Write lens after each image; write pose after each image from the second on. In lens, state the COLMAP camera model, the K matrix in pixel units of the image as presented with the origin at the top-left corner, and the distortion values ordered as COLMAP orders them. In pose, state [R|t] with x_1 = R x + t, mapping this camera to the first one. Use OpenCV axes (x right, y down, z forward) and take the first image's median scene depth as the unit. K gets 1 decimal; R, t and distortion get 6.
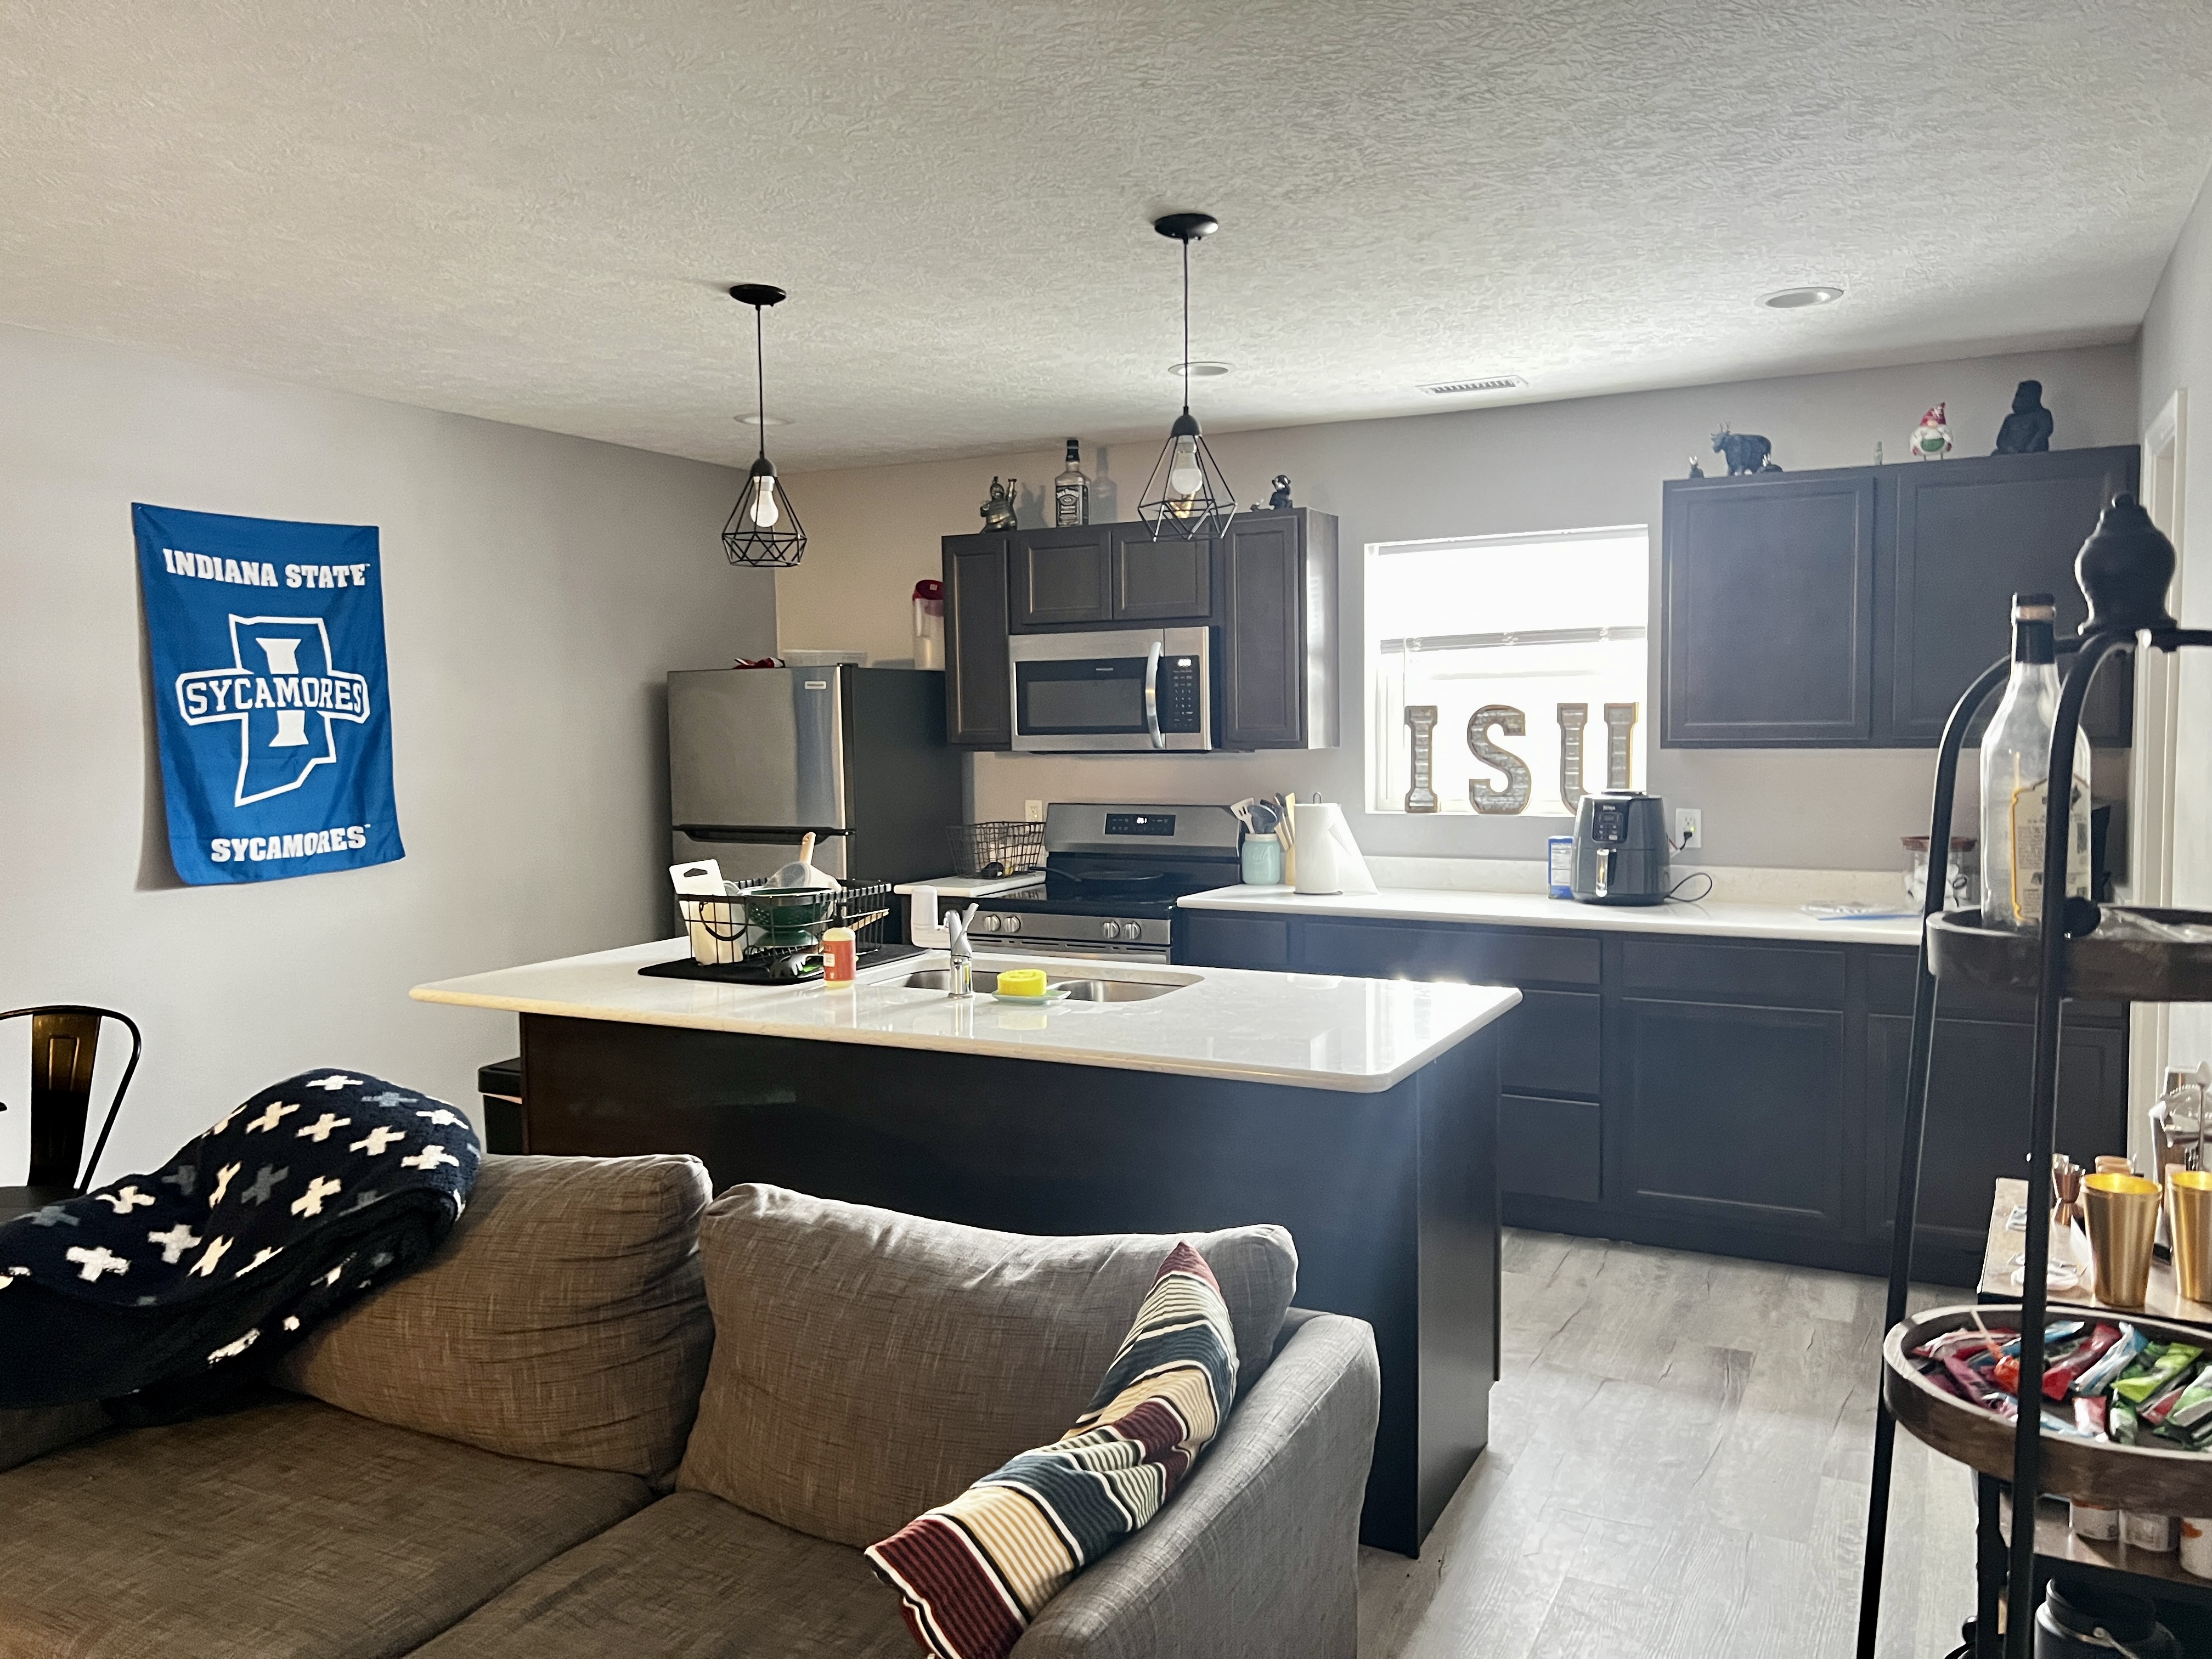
lens RADIAL K [[1701.6, 0, 1106.0], [0, 1701.6, 829.5], [0, 0, 1]] dist [0.150754, -0.225236]
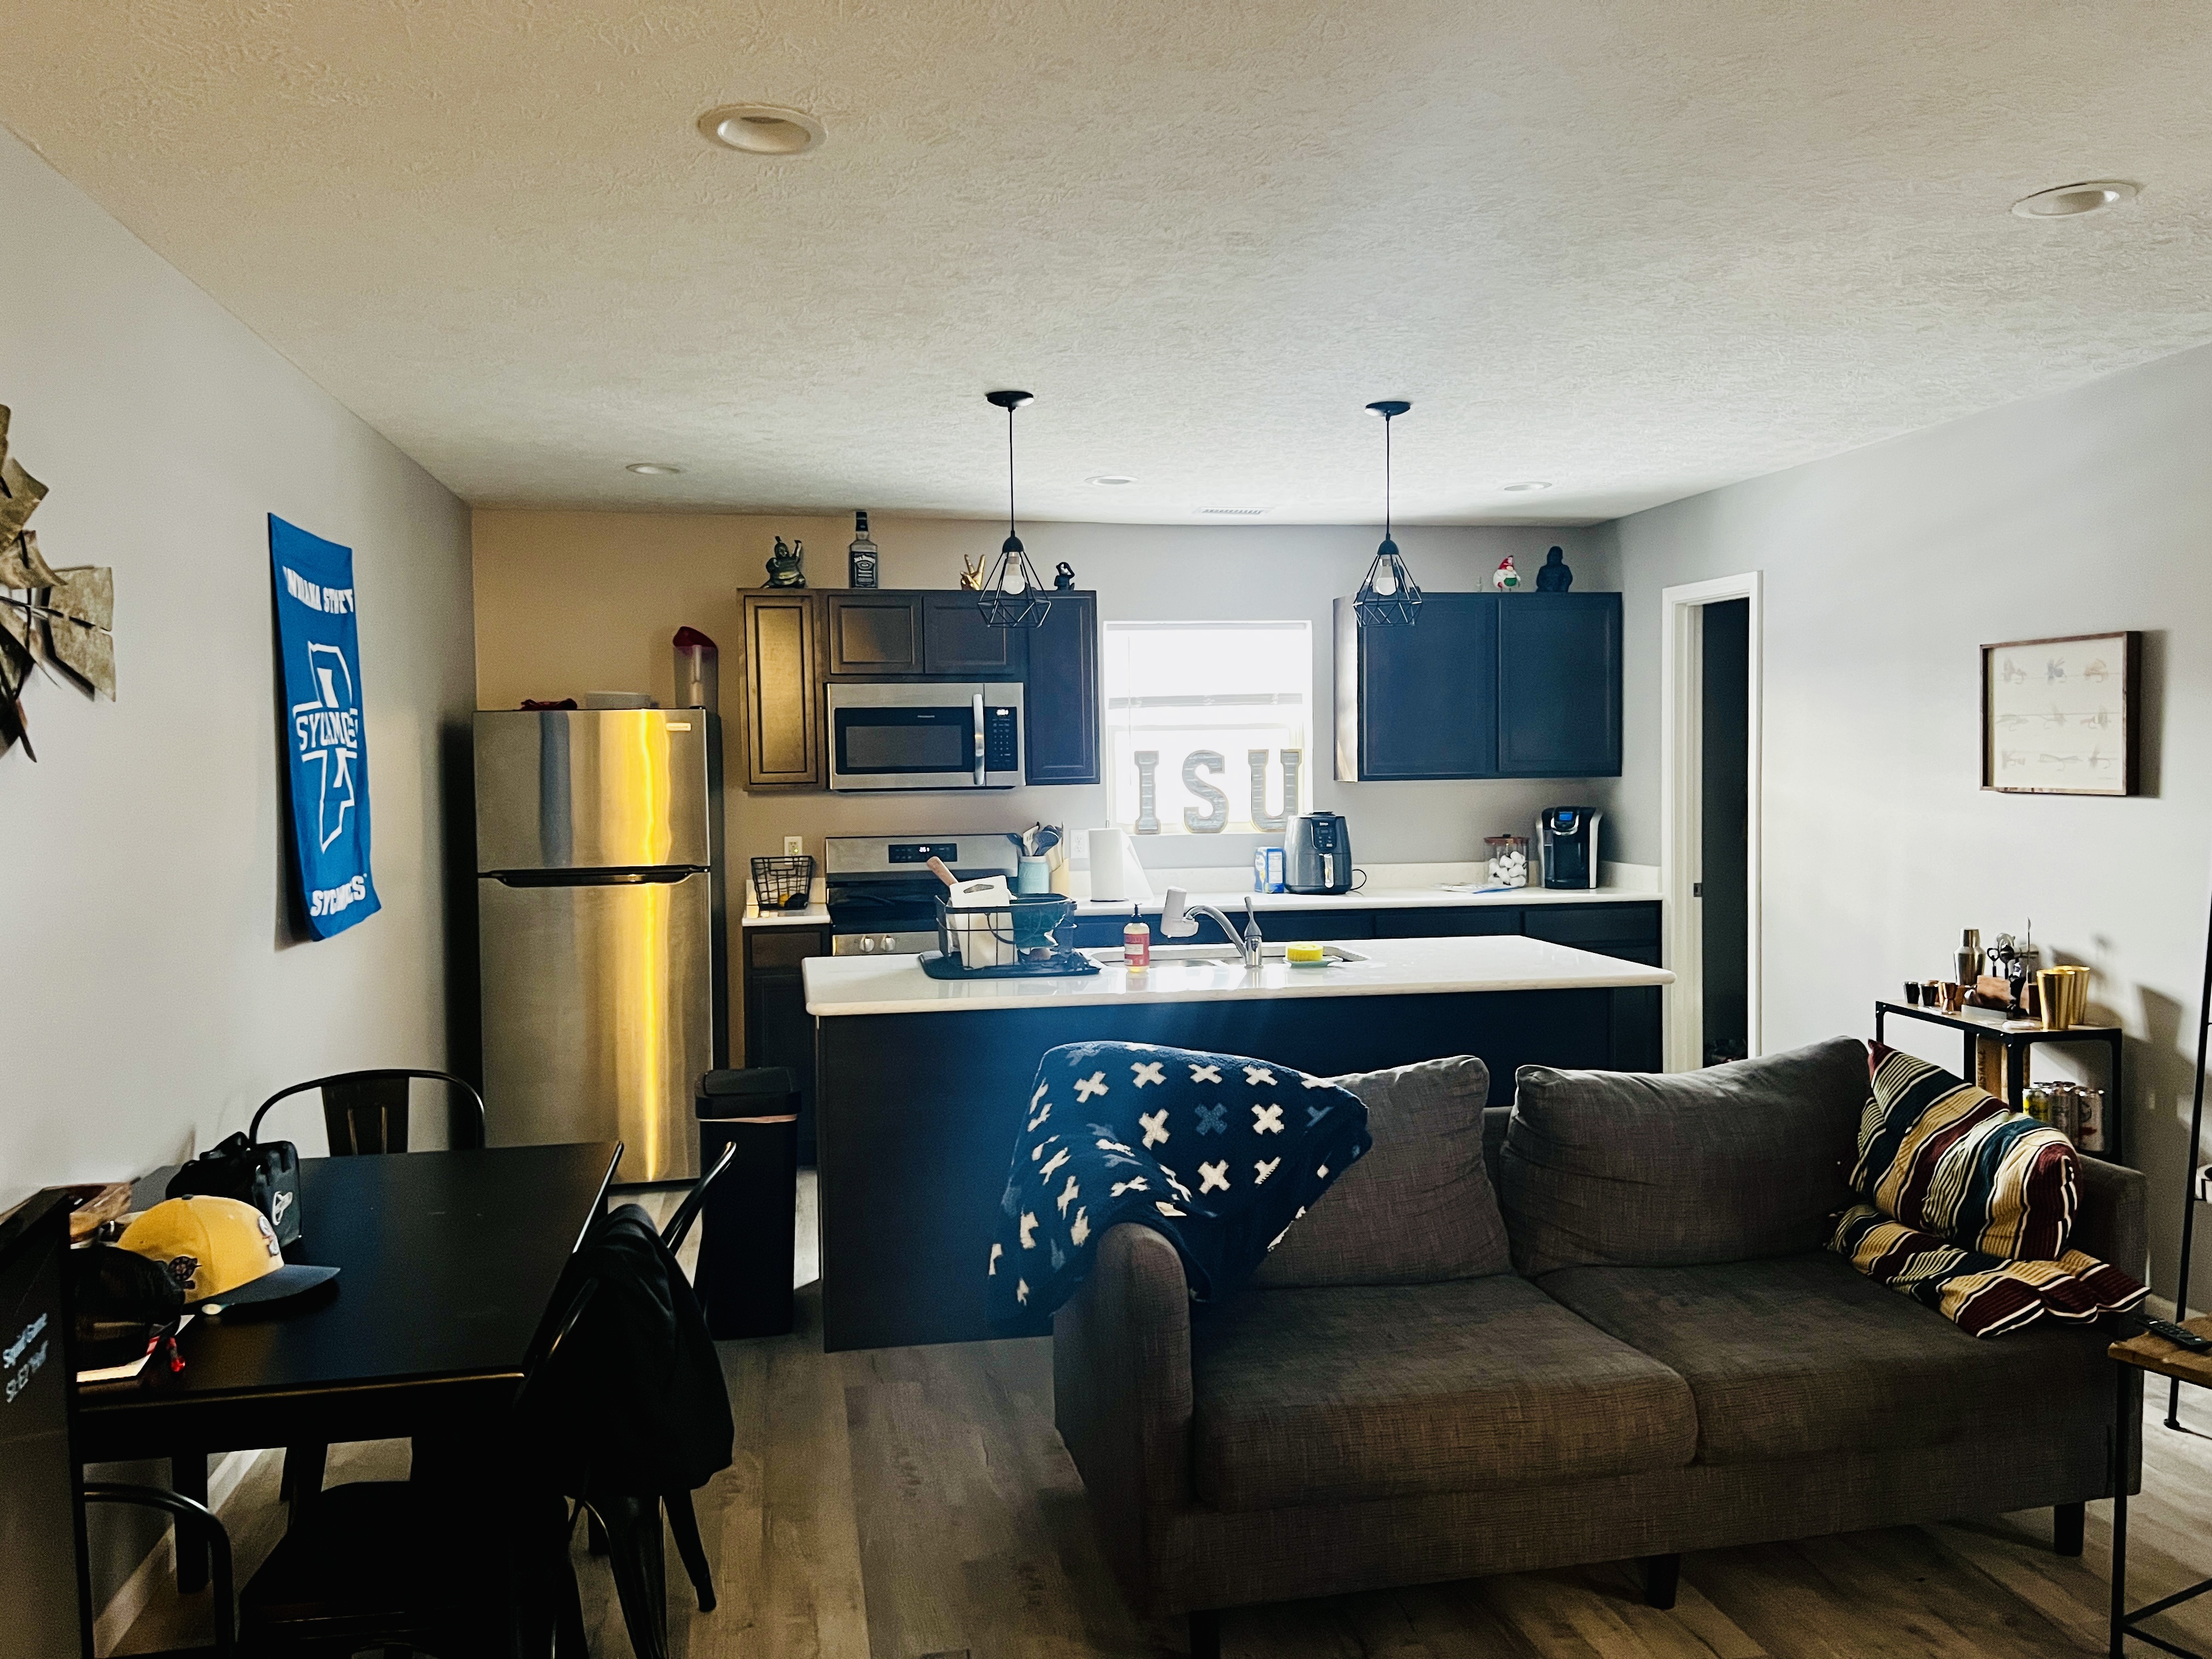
lens RADIAL K [[1701.6, 0, 1106.0], [0, 1701.6, 829.5], [0, 0, 1]] dist [0.150754, -0.225236]
pose [[0.772538, -0.024460, 0.634498, -0.656611], [0.045124, 0.998846, -0.016435, 0.006171], [-0.633364, 0.041328, 0.772750, 0.043777]]
